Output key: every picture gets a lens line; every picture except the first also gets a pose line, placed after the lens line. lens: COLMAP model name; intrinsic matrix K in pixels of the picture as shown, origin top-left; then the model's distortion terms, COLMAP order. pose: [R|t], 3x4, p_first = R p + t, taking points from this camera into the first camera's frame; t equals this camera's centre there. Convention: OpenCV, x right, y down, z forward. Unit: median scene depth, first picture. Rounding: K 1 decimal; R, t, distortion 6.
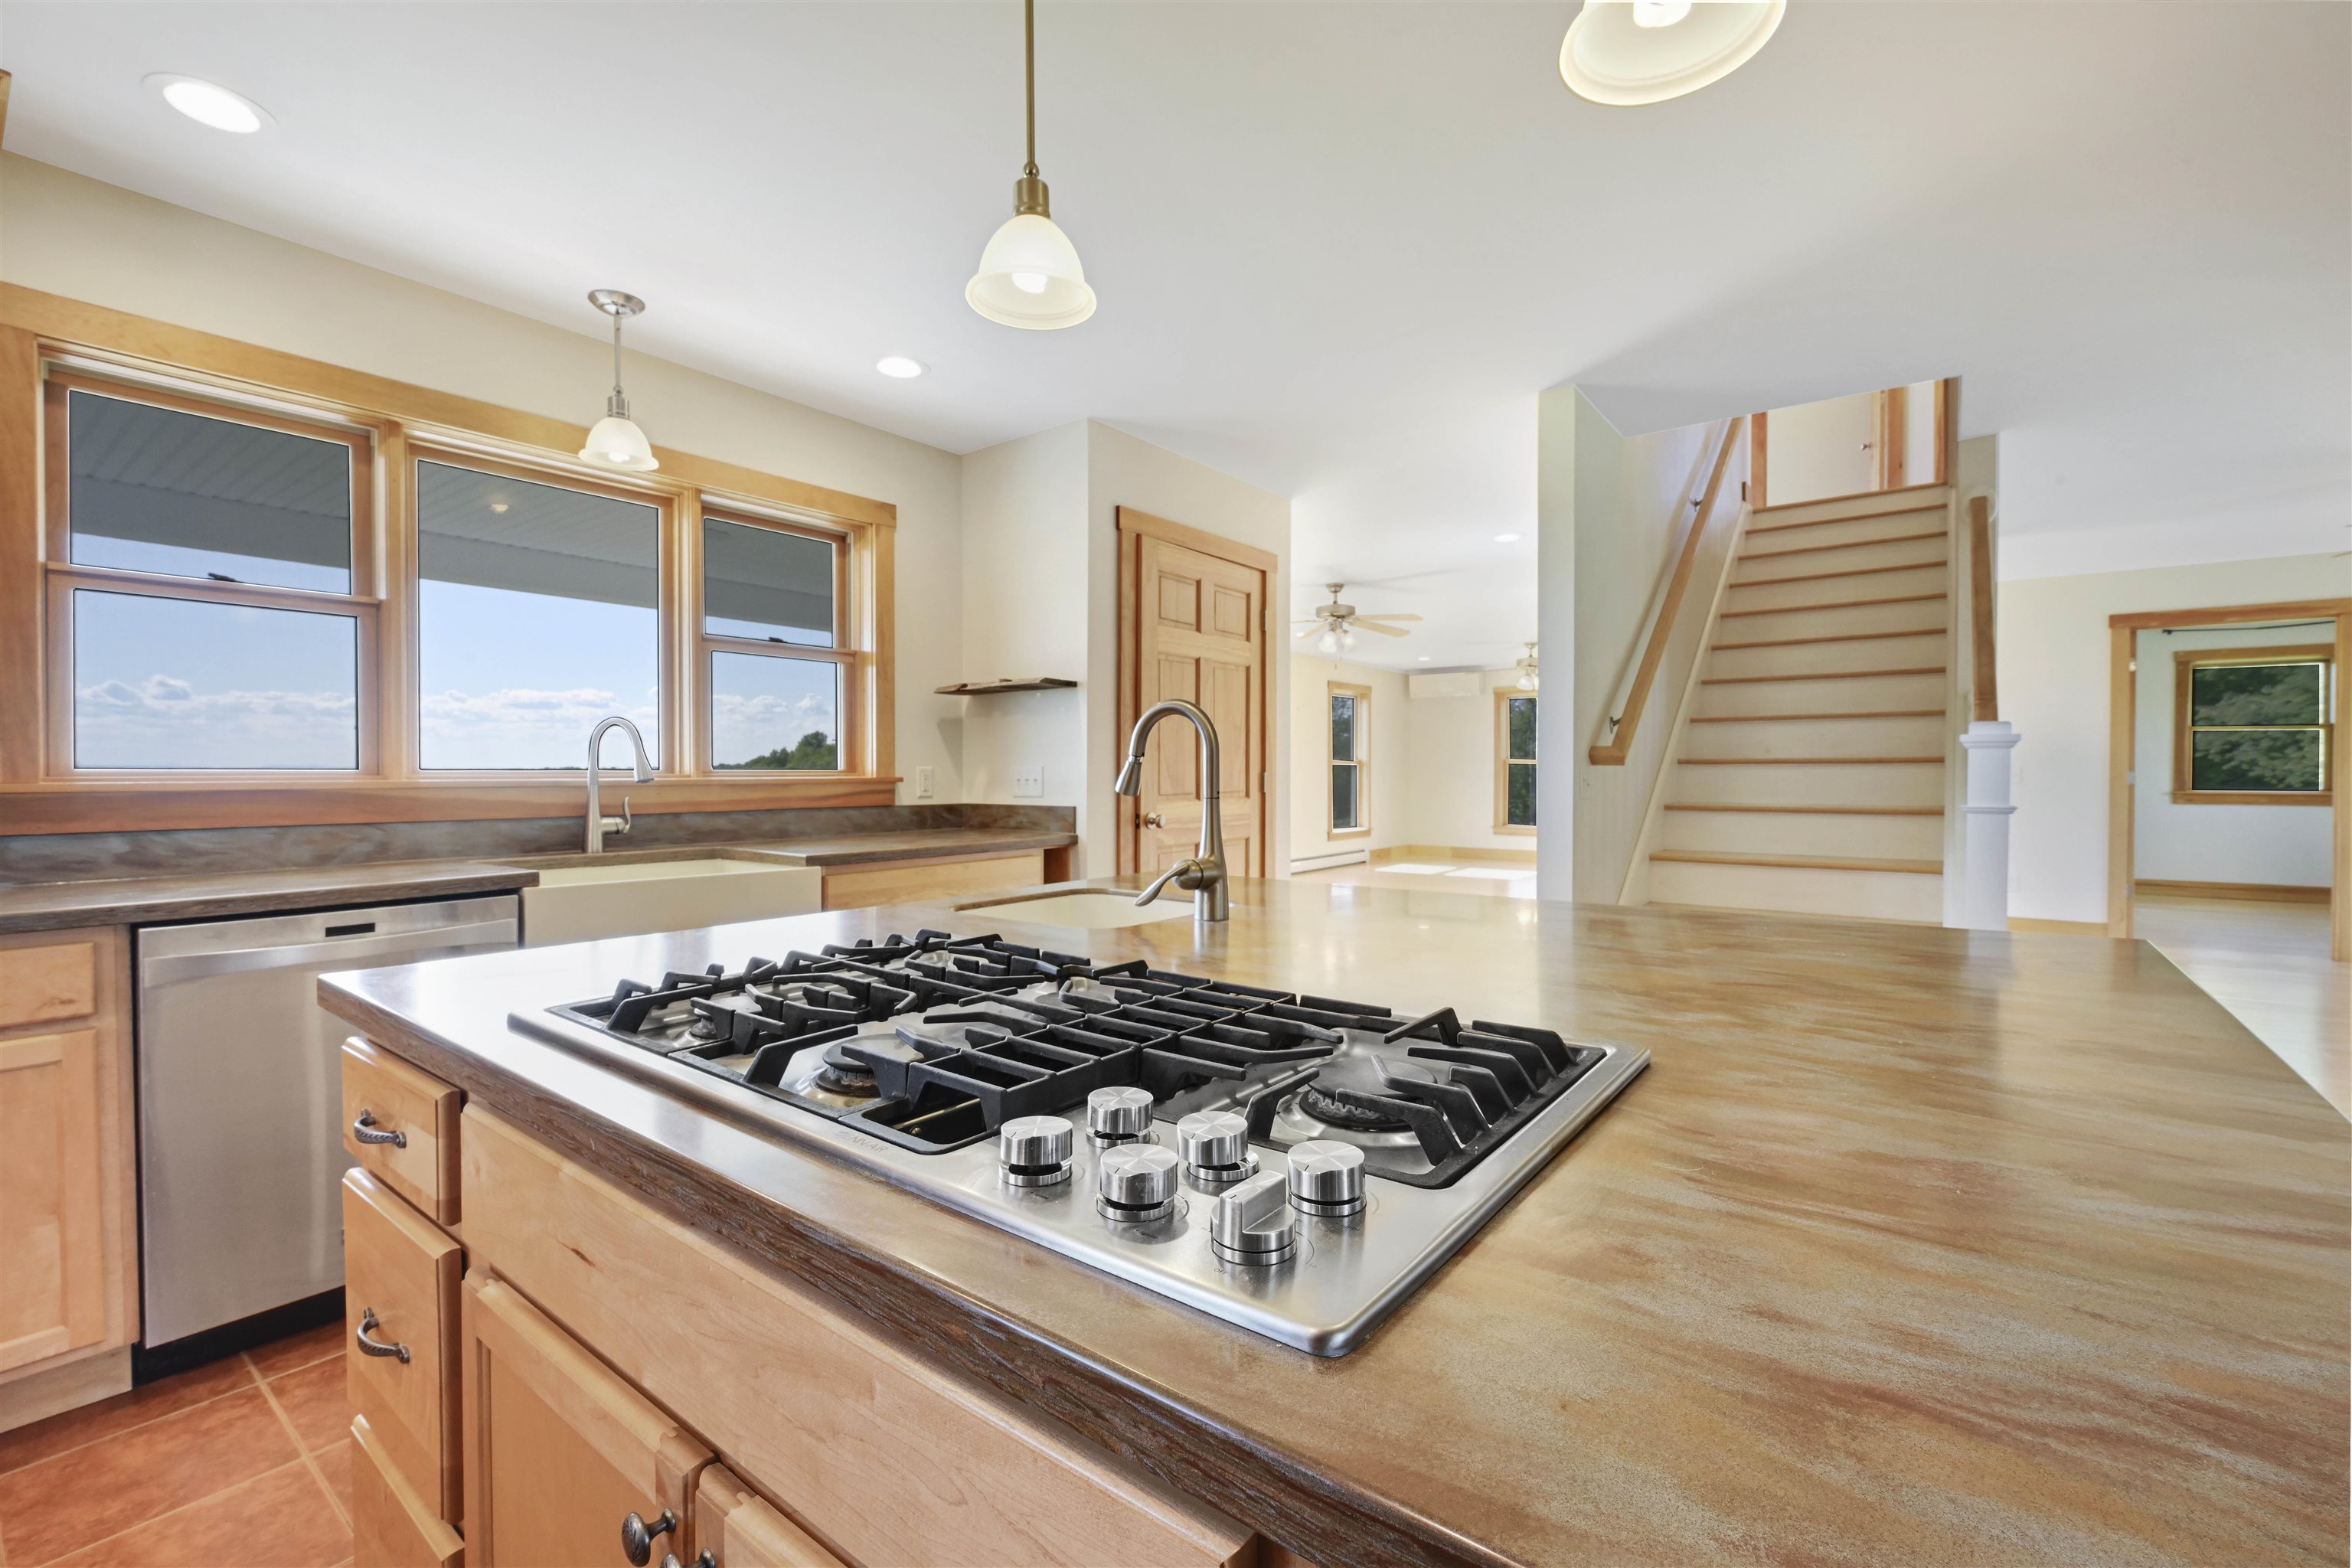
lens RADIAL K [[995.7, 0, 1185.1], [0, 995.7, 782.0], [0, 0, 1]] dist [-0.007604, 0.000335]
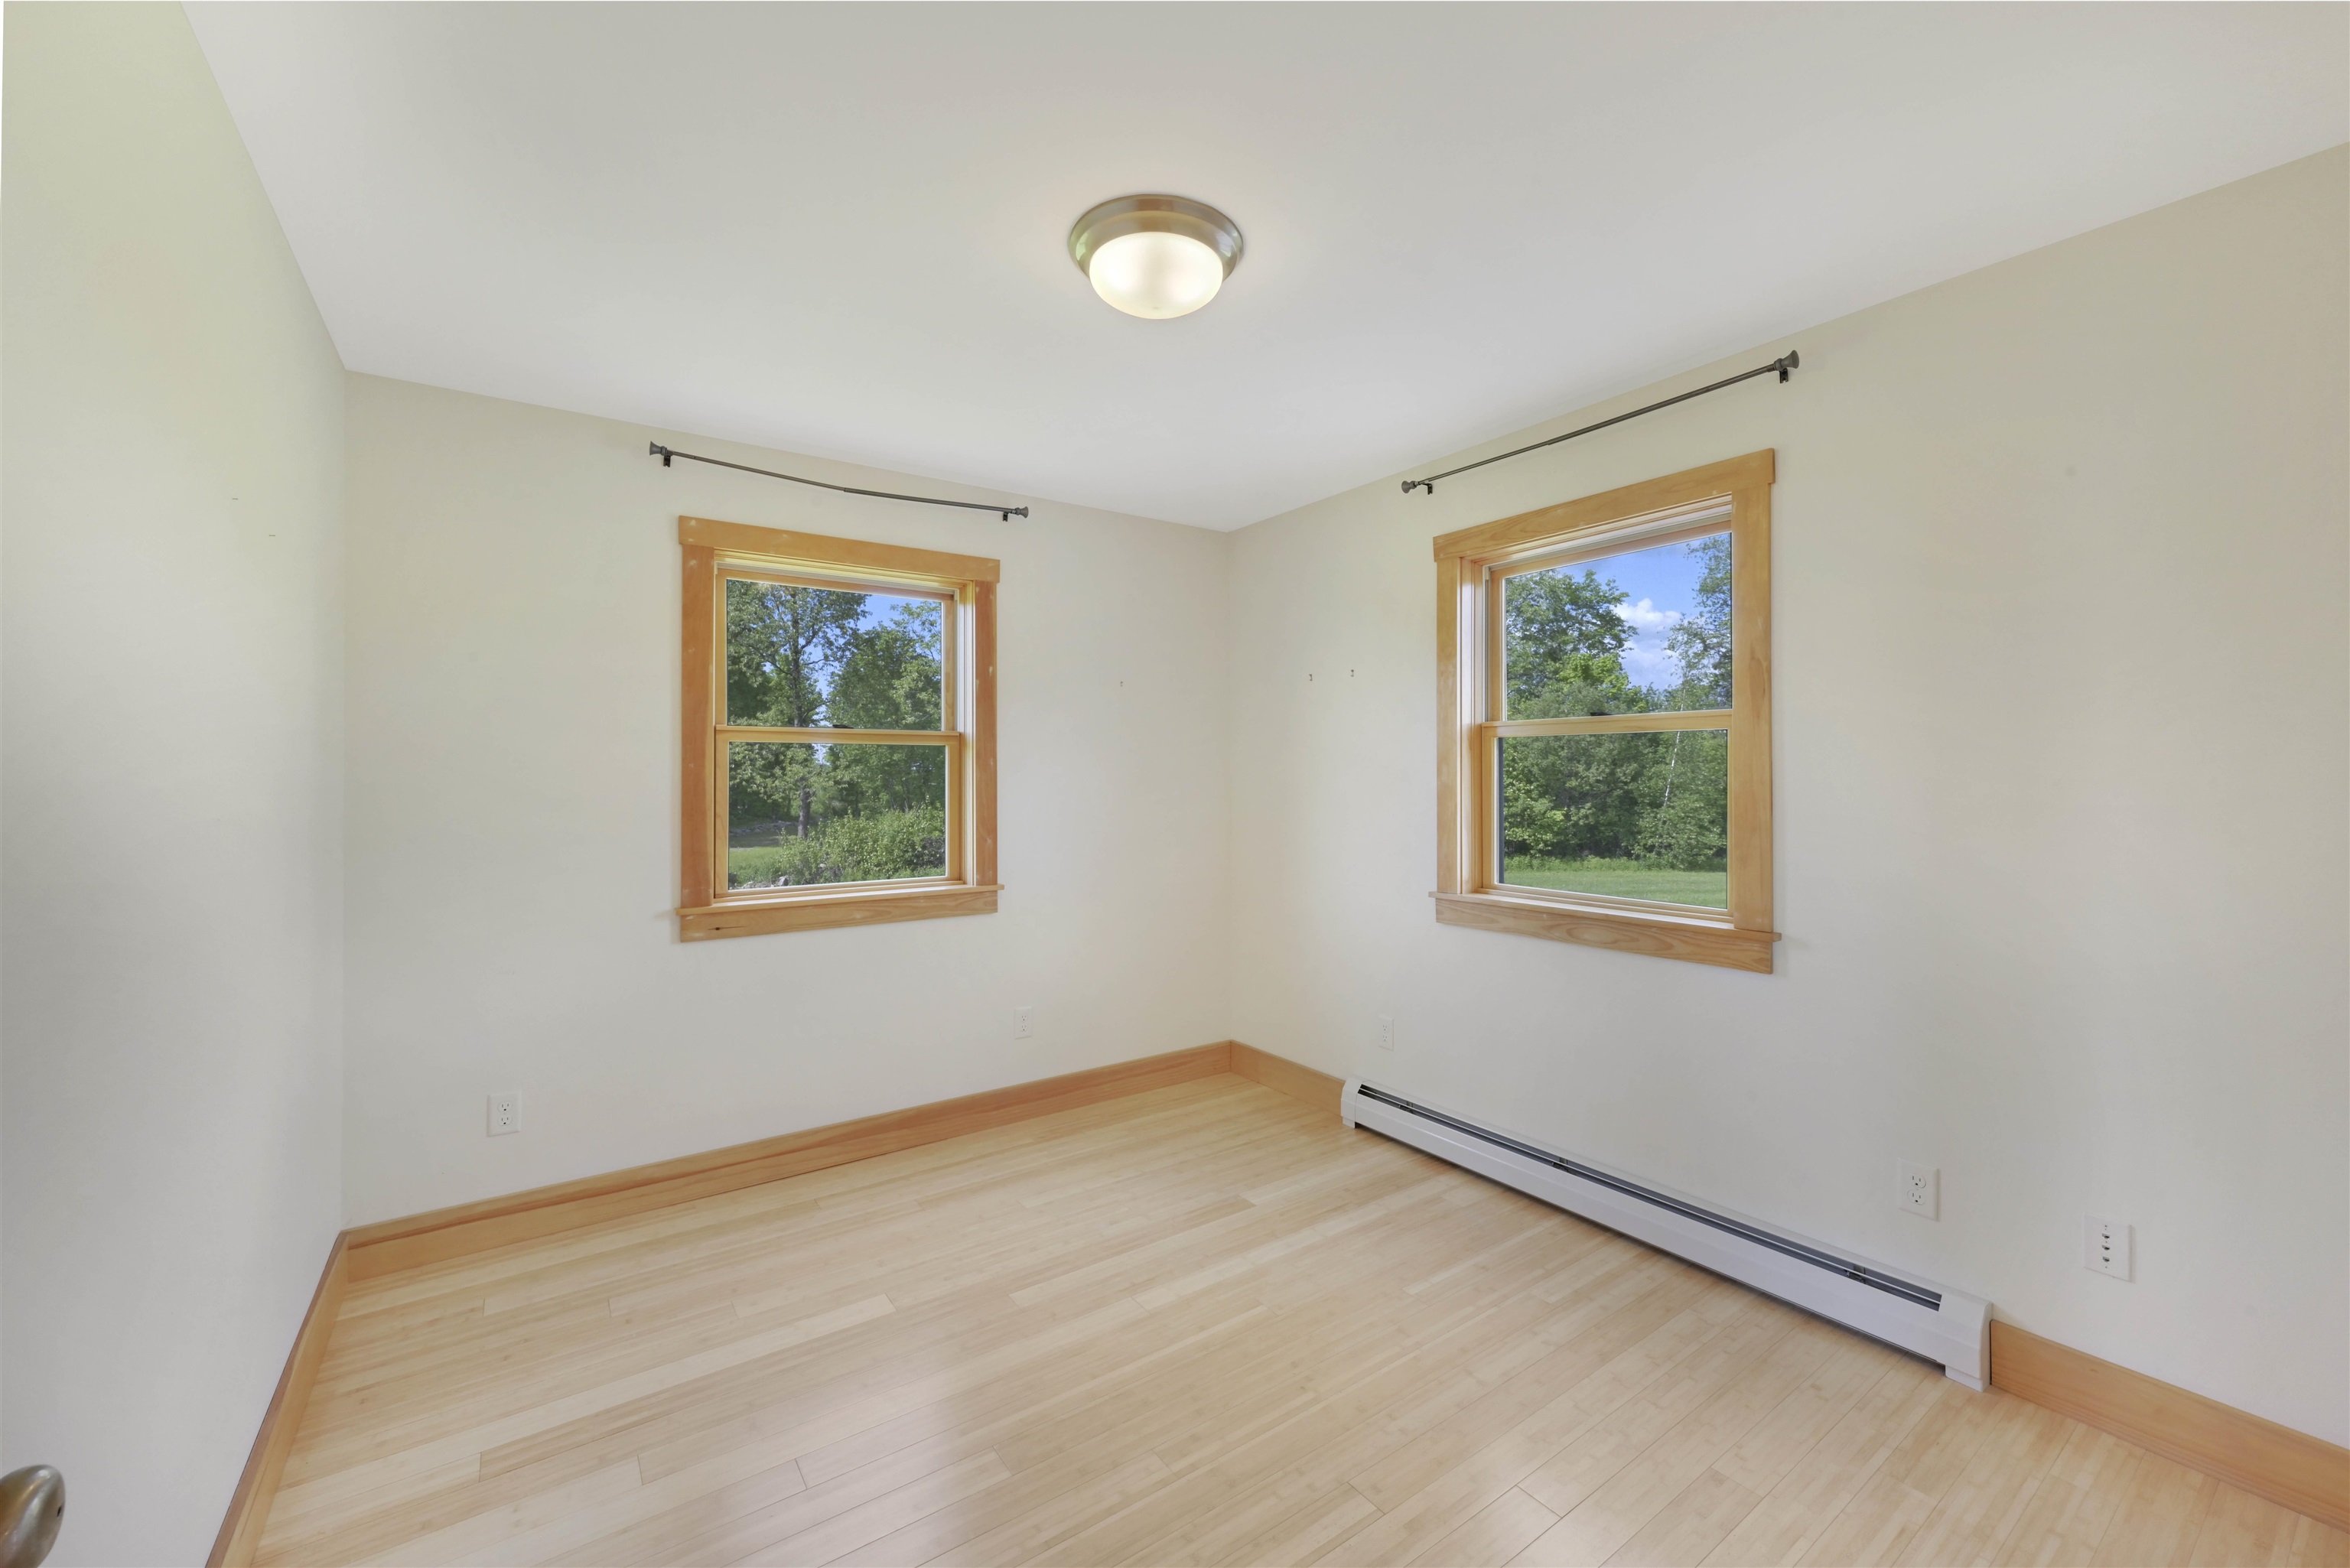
lens RADIAL K [[930.8, 0, 1176.2], [0, 930.8, 762.3], [0, 0, 1]] dist [-0.000479, 0.000424]
pose [[0.301448, 0.009775, 0.953432, 0.837063], [0.021054, 0.999635, -0.016905, -0.039092], [-0.953250, 0.025170, 0.301133, 0.830238]]
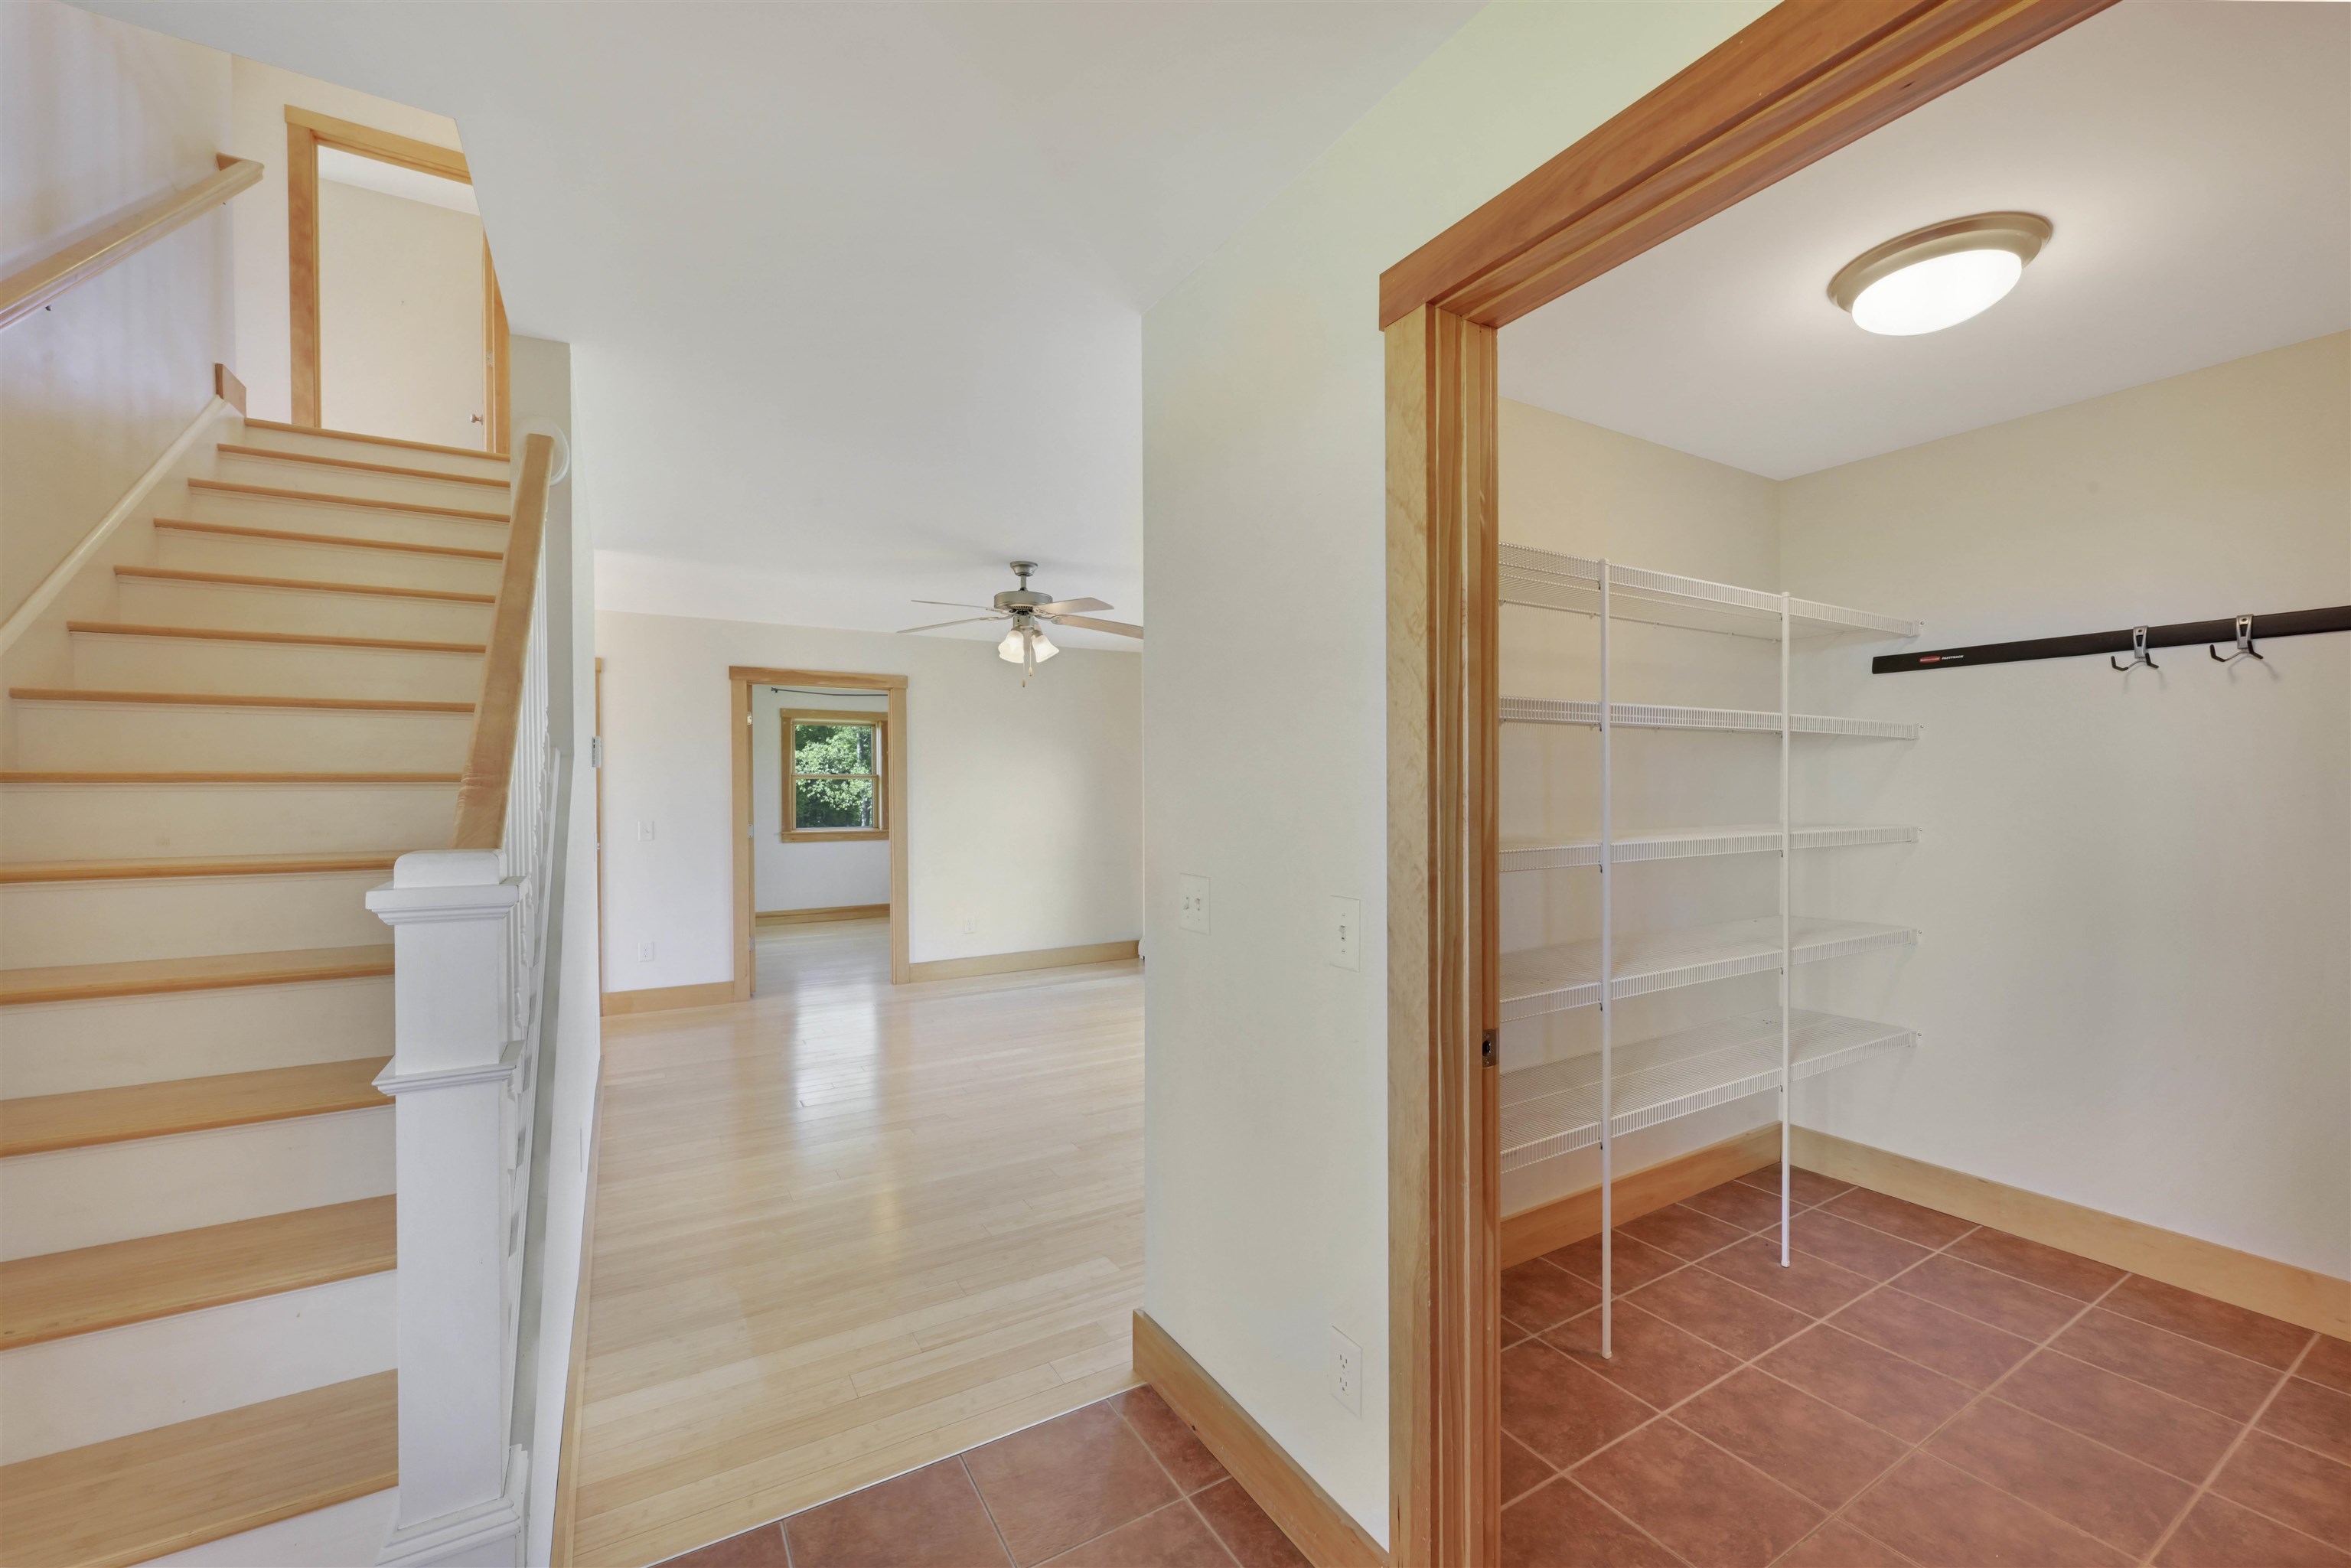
lens RADIAL K [[923.5, 0, 1174.7], [0, 923.5, 788.0], [0, 0, 1]] dist [-0.000102, 0.000078]
pose [[0.369636, -0.002687, 0.929173, 0.211338], [0.020803, 0.999769, -0.005385, -0.029386], [-0.928944, 0.021320, 0.369606, 0.218173]]
